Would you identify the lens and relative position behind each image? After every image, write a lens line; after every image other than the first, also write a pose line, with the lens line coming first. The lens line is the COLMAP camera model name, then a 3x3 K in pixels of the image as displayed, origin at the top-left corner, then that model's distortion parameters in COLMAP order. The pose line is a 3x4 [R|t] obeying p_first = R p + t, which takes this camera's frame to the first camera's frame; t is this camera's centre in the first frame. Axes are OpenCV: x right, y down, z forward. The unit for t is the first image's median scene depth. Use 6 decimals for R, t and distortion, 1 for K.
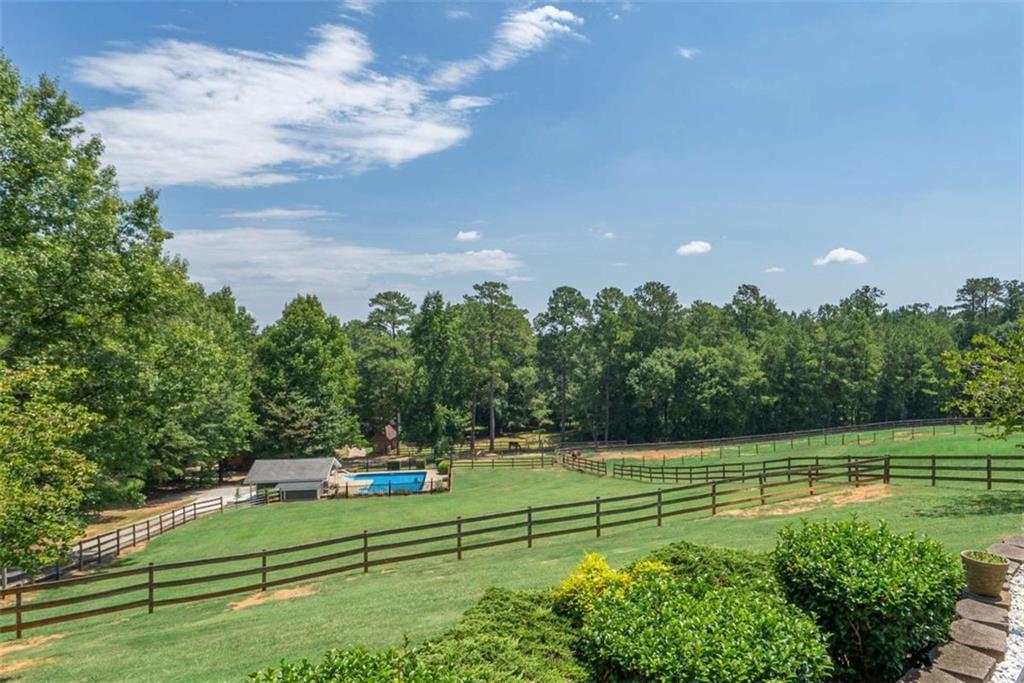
lens RADIAL K [[512.3, 0, 516.1], [0, 512.3, 337.0], [0, 0, 1]] dist [-0.002983, -0.000517]
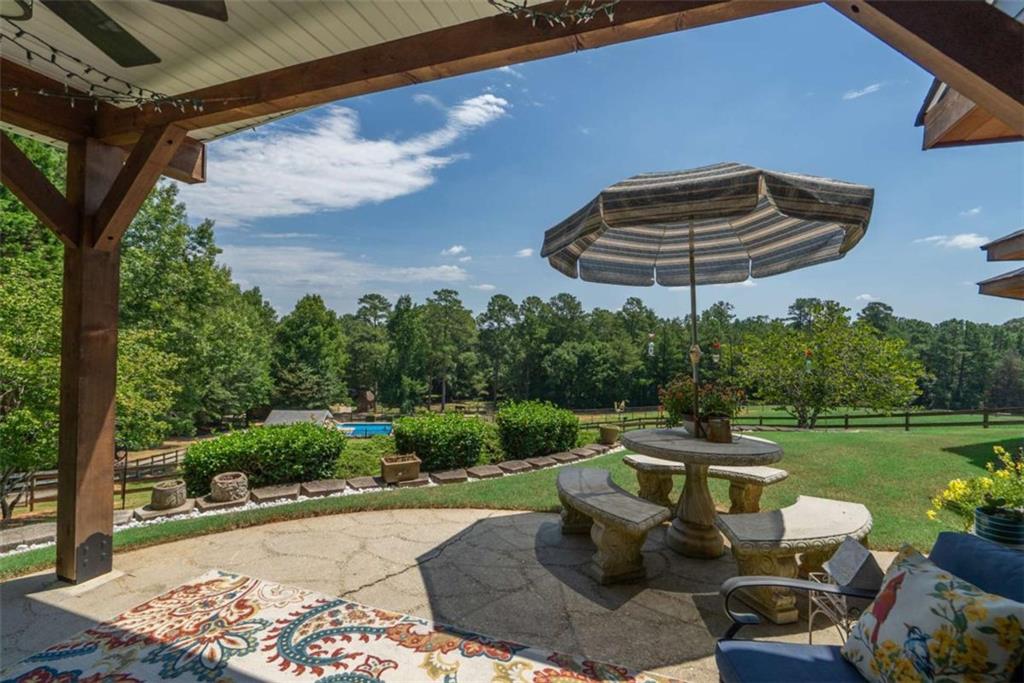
lens RADIAL K [[479.0, 0, 510.1], [0, 479.0, 338.1], [0, 0, 1]] dist [-0.003336, 0.003055]
pose [[0.999184, 0.034659, -0.020734, 0.153759], [-0.034744, 0.999389, -0.003755, 0.022687], [0.020591, 0.004473, 0.999778, -0.283675]]
